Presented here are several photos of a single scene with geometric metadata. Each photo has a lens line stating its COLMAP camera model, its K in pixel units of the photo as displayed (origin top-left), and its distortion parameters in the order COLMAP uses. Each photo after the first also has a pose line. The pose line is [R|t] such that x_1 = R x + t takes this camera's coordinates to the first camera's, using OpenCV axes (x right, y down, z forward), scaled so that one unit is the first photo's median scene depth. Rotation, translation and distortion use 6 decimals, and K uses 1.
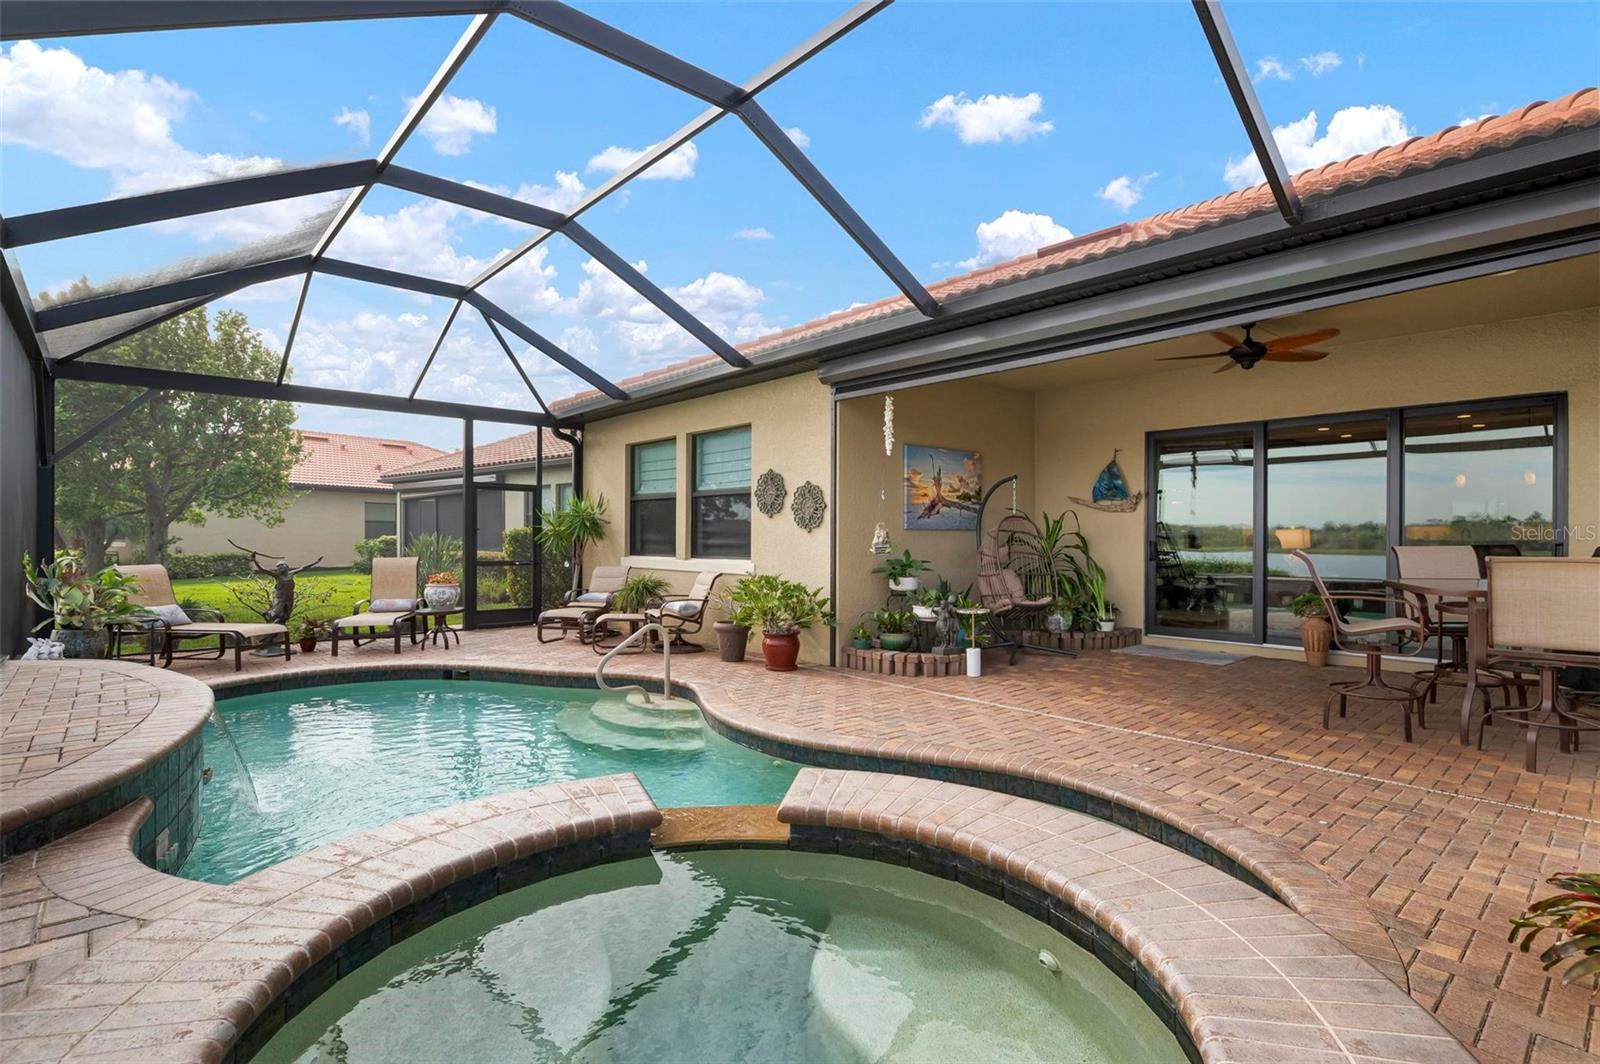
lens RADIAL K [[779.0, 0, 800.0], [0, 779.0, 532.0], [0, 0, 1]] dist [0.002446, -0.001457]
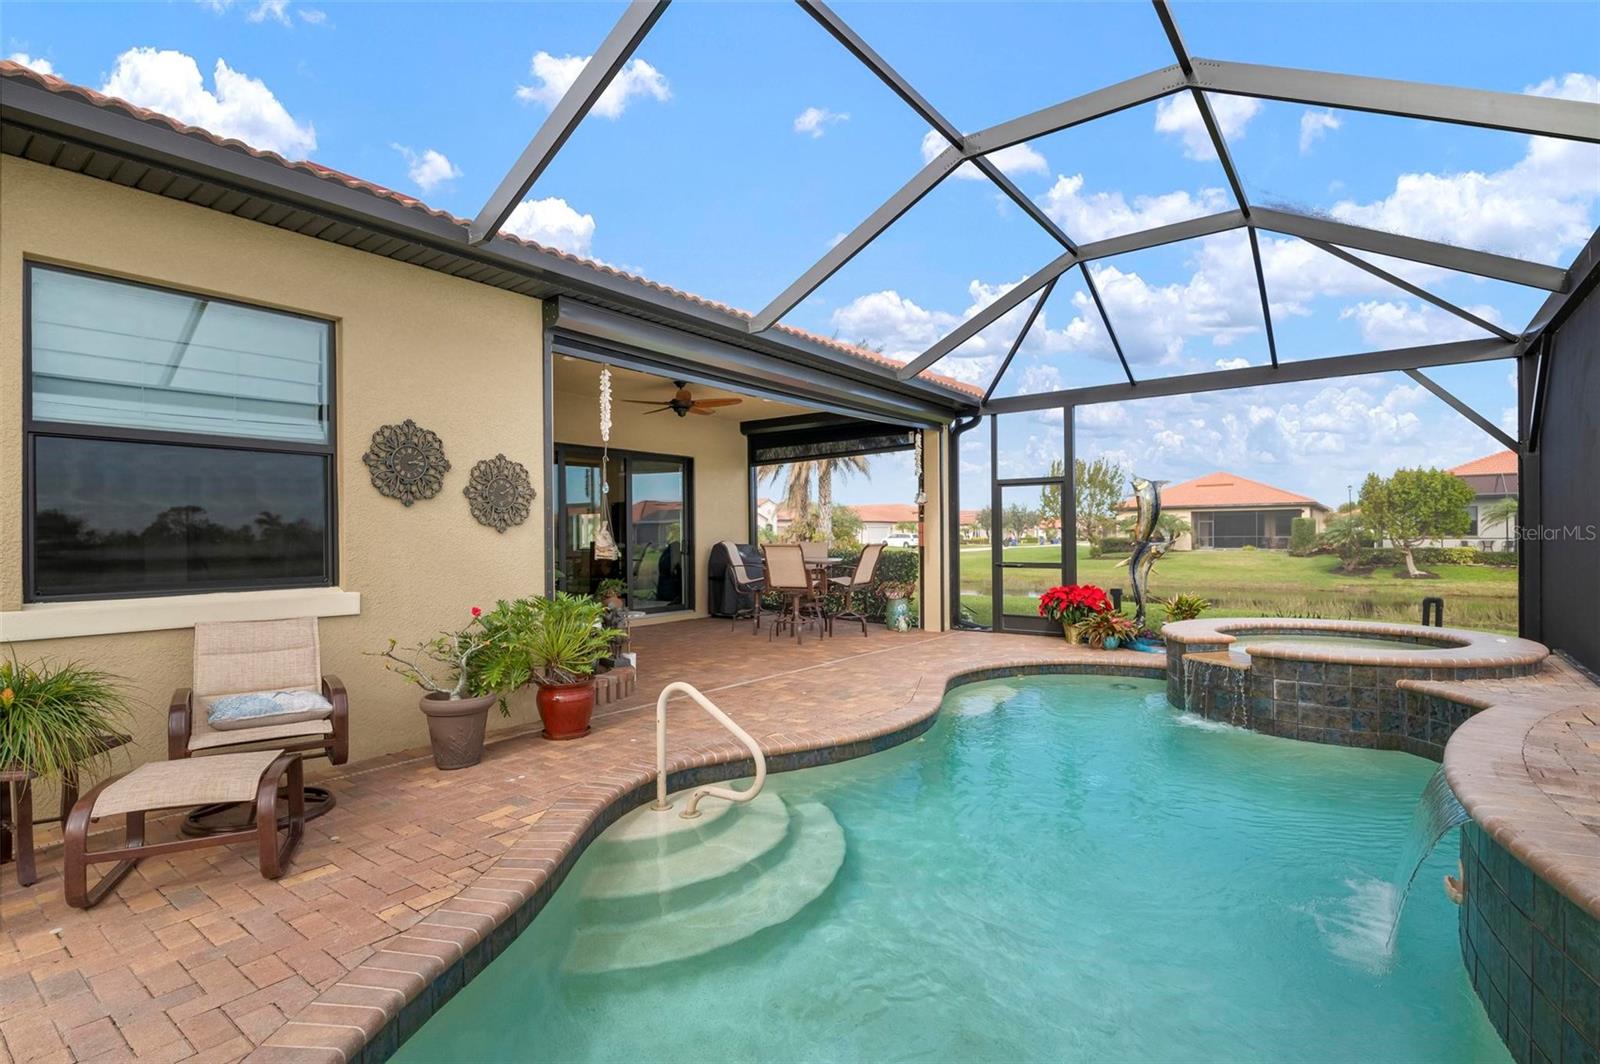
lens RADIAL K [[779.0, 0, 800.0], [0, 779.0, 532.0], [0, 0, 1]] dist [0.002446, -0.001457]
pose [[-0.201315, 0.004827, 0.979515, -0.693883], [0.004458, 0.999982, -0.004012, 0.003657], [-0.979516, 0.003559, -0.201333, 0.900218]]
